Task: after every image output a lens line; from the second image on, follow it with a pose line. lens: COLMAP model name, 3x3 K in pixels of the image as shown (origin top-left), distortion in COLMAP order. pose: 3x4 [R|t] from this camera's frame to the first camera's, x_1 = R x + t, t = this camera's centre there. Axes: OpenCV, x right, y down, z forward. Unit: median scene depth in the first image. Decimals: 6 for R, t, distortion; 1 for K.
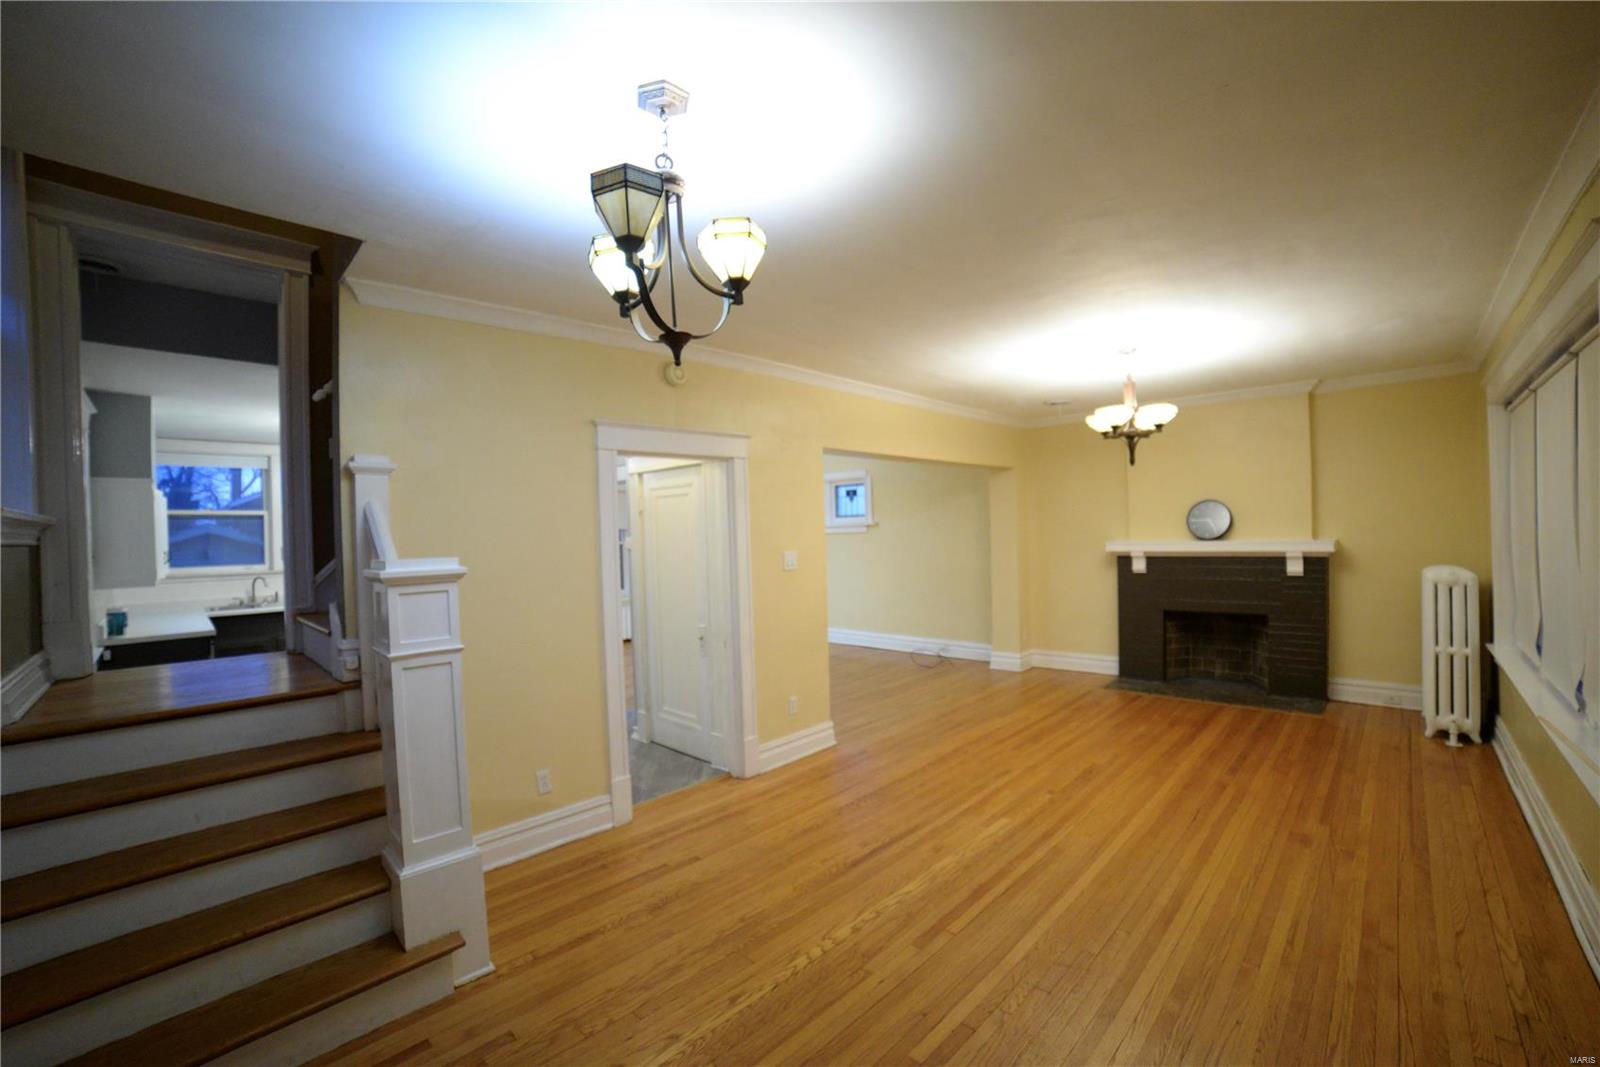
lens RADIAL K [[663.9, 0, 800.0], [0, 663.9, 533.5], [0, 0, 1]] dist [-0.105489, 0.032126]
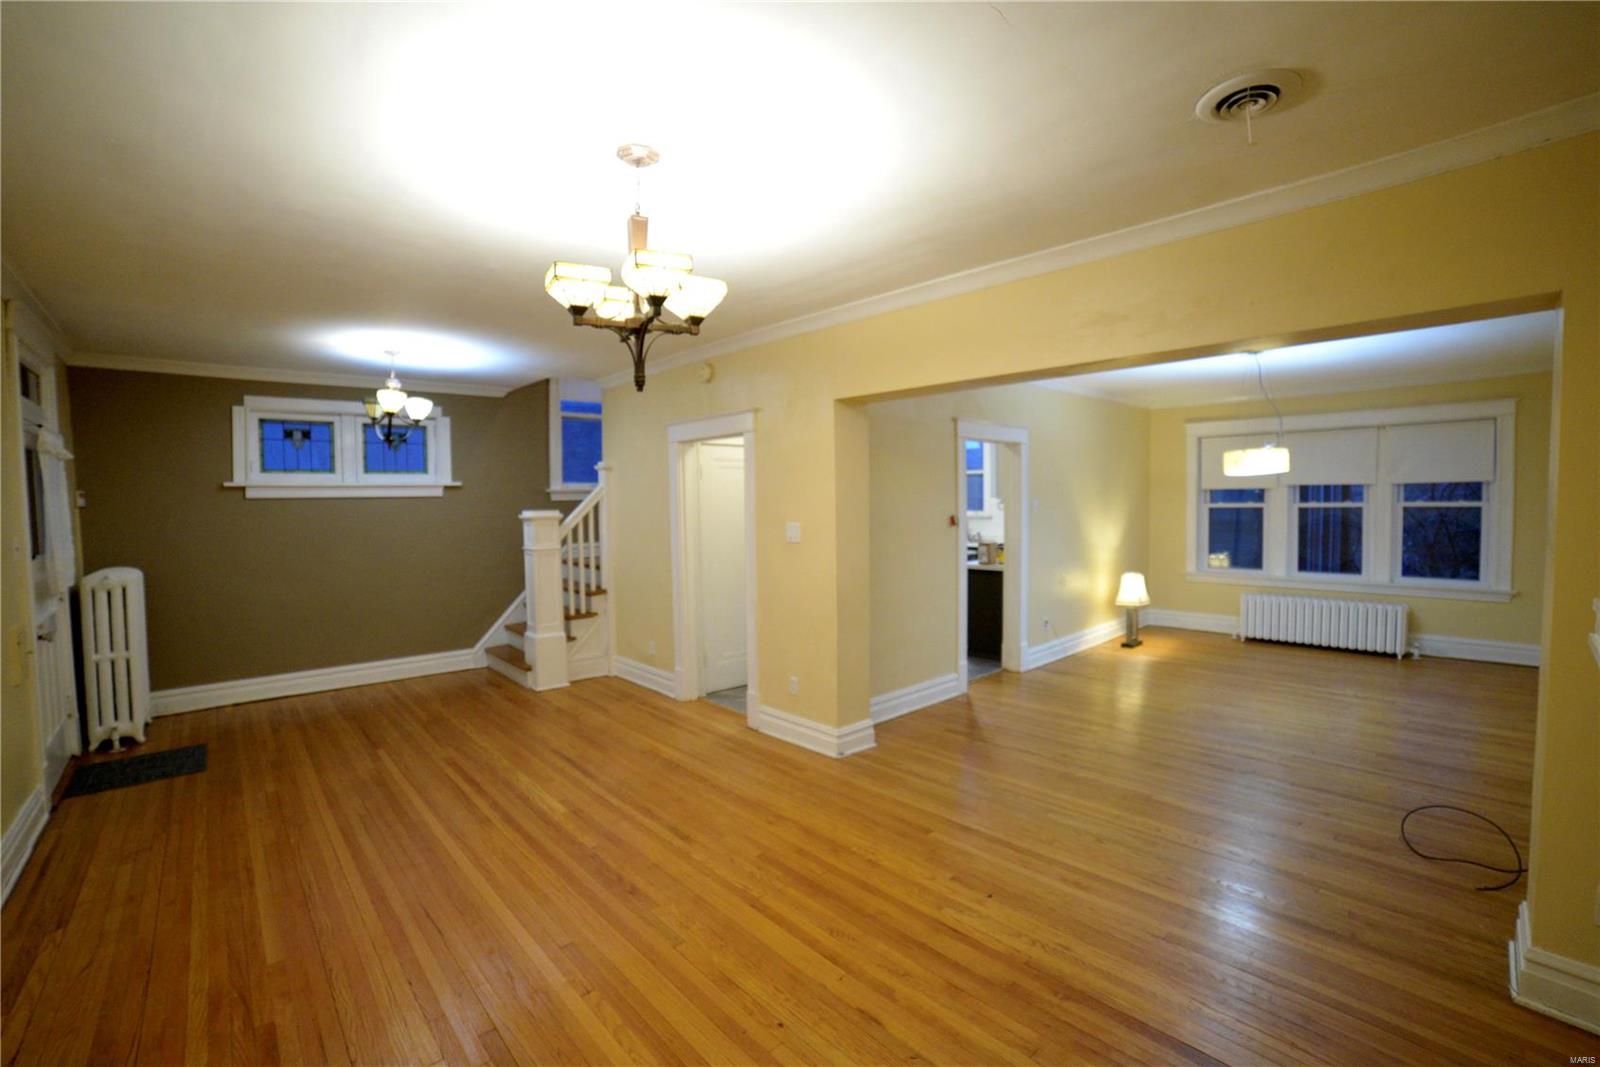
lens RADIAL K [[663.9, 0, 800.0], [0, 663.9, 533.5], [0, 0, 1]] dist [-0.105489, 0.032126]
pose [[-0.044661, 0.078752, -0.995893, 1.189147], [0.013091, 0.996849, 0.078240, -0.049797], [0.998916, -0.009543, -0.045551, 1.341867]]
